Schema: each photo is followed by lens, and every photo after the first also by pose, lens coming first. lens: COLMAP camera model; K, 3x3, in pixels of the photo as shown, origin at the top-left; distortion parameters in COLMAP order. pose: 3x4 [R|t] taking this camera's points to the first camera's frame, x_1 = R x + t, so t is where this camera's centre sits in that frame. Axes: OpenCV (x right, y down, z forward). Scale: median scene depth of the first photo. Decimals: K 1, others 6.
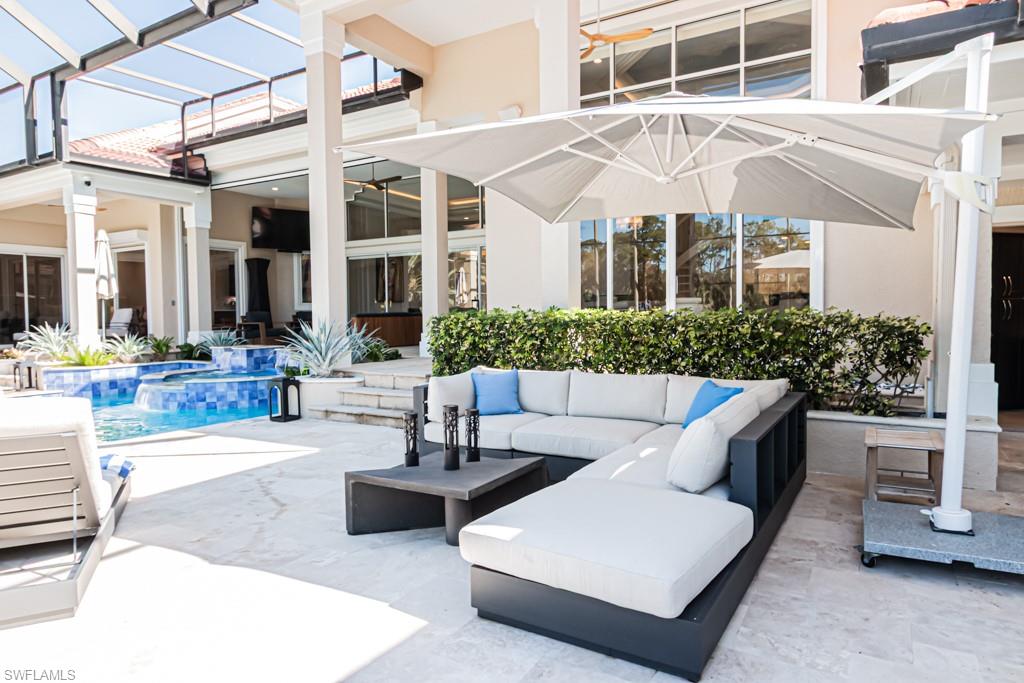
lens RADIAL K [[653.3, 0, 517.2], [0, 653.3, 342.1], [0, 0, 1]] dist [0.003924, 0.000294]
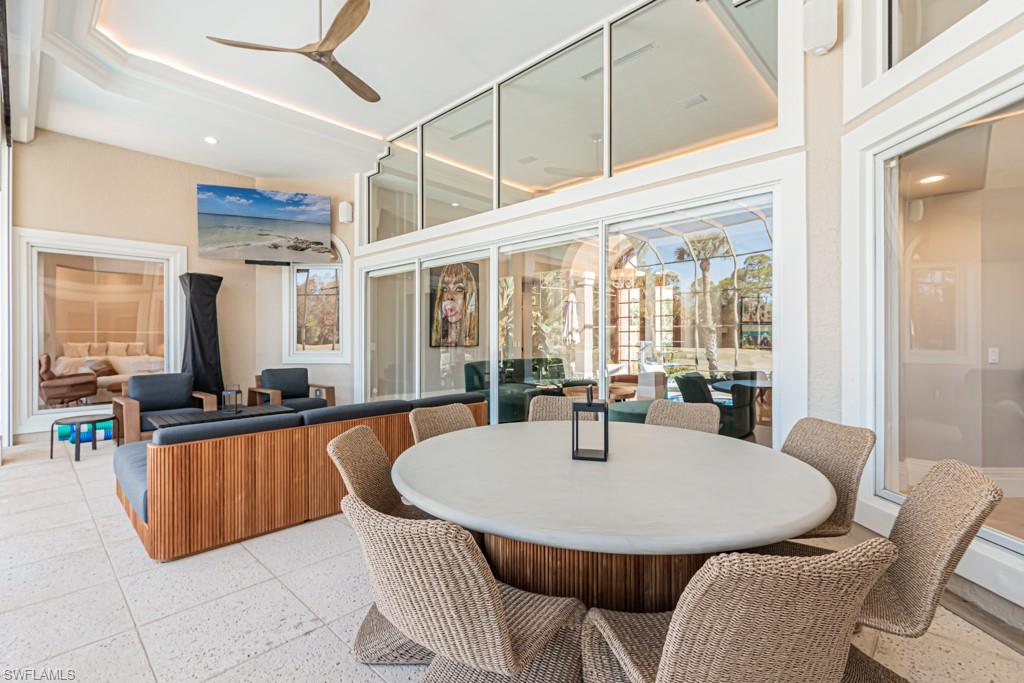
lens RADIAL K [[471.0, 0, 503.4], [0, 471.0, 338.4], [0, 0, 1]] dist [0.009088, -0.002693]
pose [[0.969356, 0.017165, -0.245060, -0.057231], [-0.026272, 0.999078, -0.033943, -0.088058], [0.244252, 0.039341, 0.968914, 0.905046]]
